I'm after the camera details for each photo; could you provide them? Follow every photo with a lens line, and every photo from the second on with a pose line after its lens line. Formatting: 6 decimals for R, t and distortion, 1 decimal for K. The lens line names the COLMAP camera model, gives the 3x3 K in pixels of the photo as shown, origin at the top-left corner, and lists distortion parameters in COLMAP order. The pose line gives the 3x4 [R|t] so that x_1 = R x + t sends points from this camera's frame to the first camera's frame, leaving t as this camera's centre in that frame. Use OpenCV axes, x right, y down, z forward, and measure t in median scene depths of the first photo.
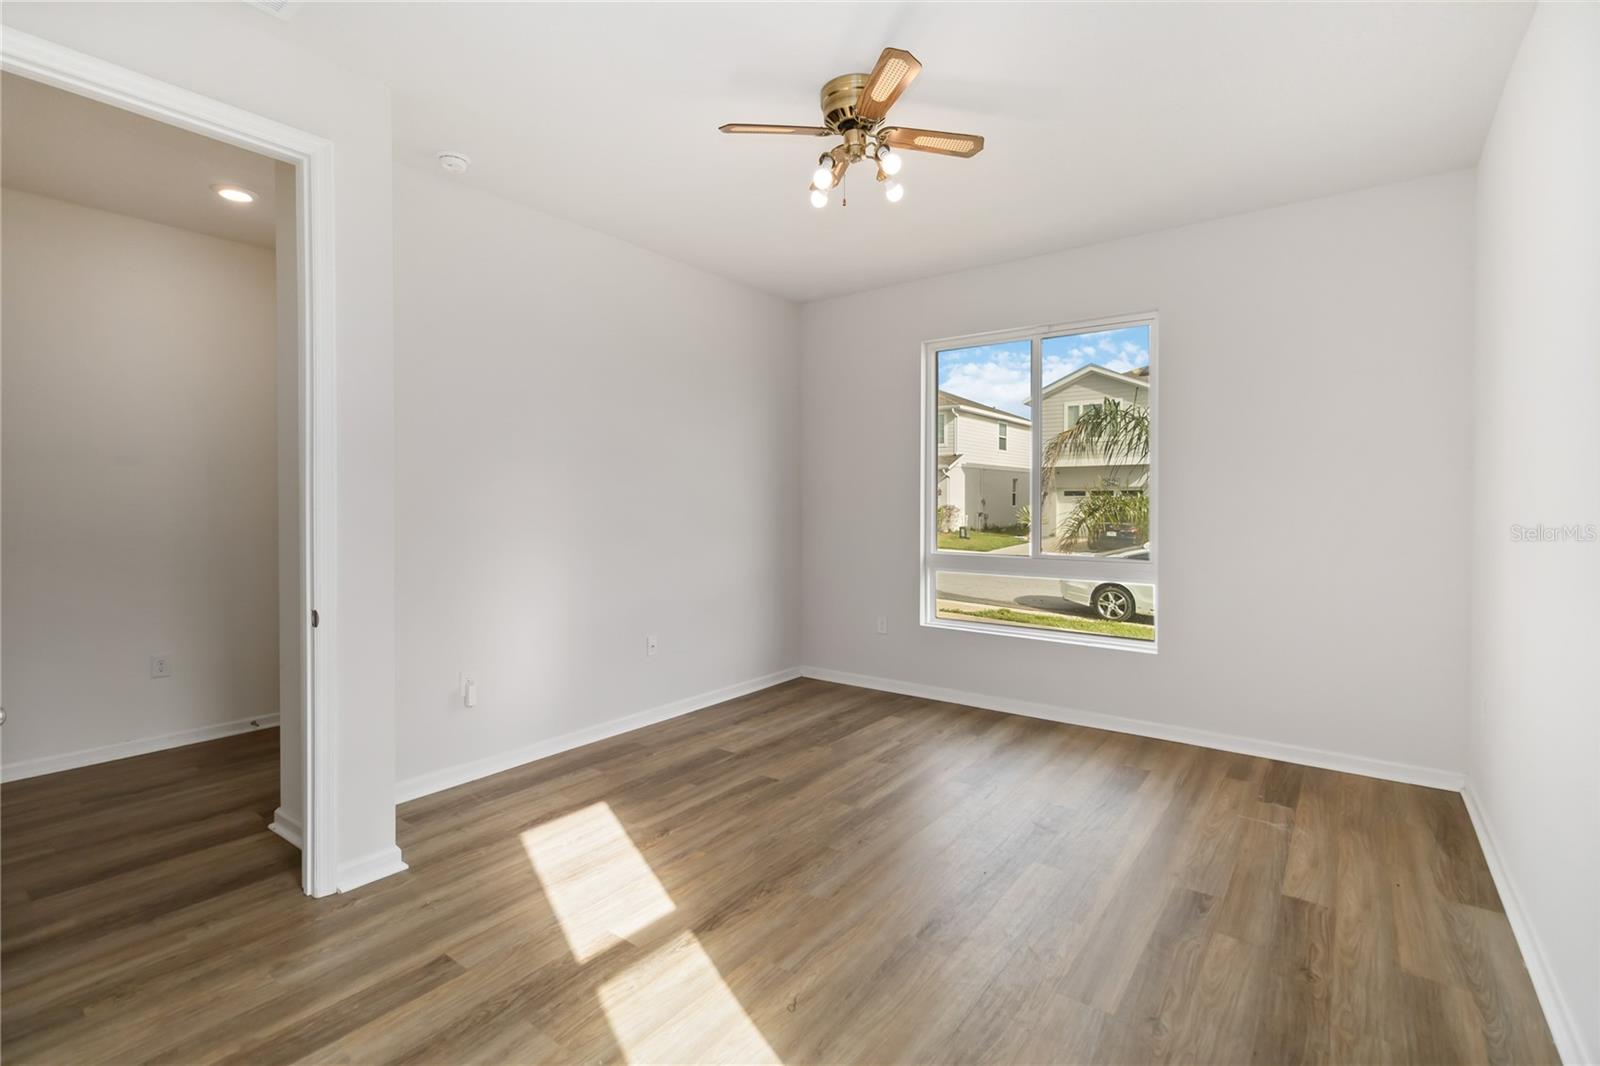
lens RADIAL K [[742.1, 0, 802.9], [0, 742.1, 477.7], [0, 0, 1]] dist [0.001609, 0.000547]
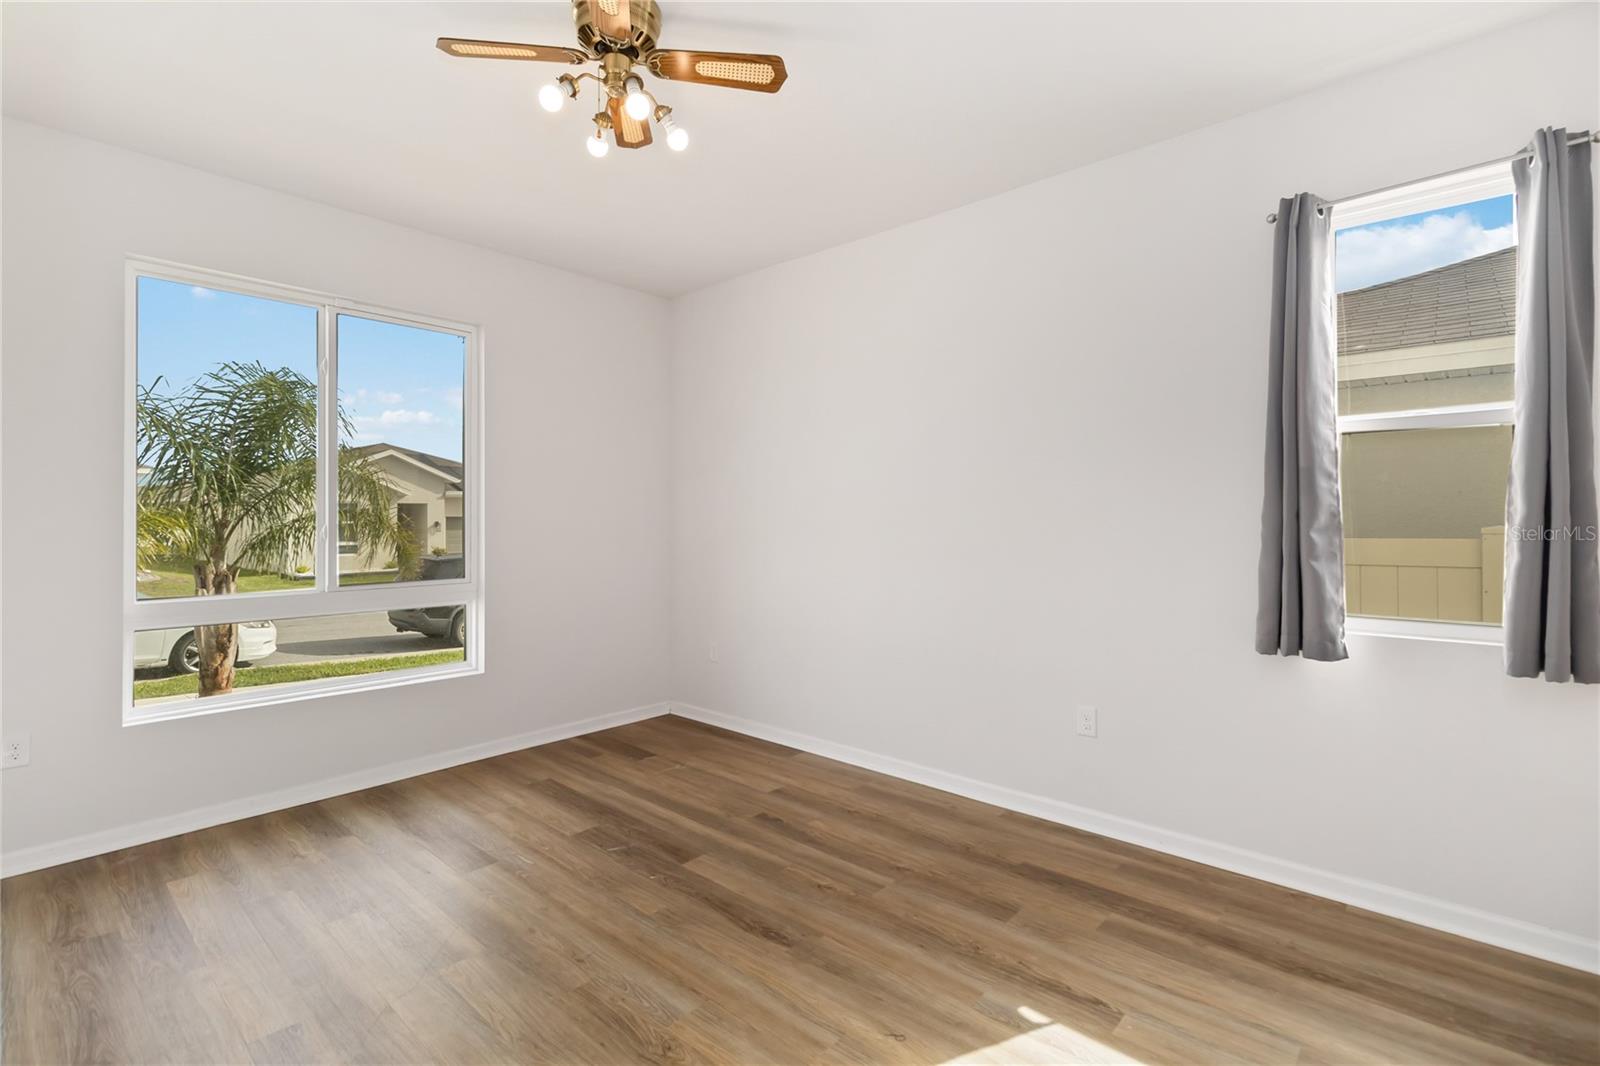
lens RADIAL K [[737.0, 0, 797.7], [0, 737.0, 518.4], [0, 0, 1]] dist [-0.000144, -0.000013]
pose [[0.106395, -0.002188, 0.994322, -0.591373], [-0.026122, 0.999646, 0.004995, 0.018192], [-0.993981, -0.026505, 0.106300, 0.628239]]
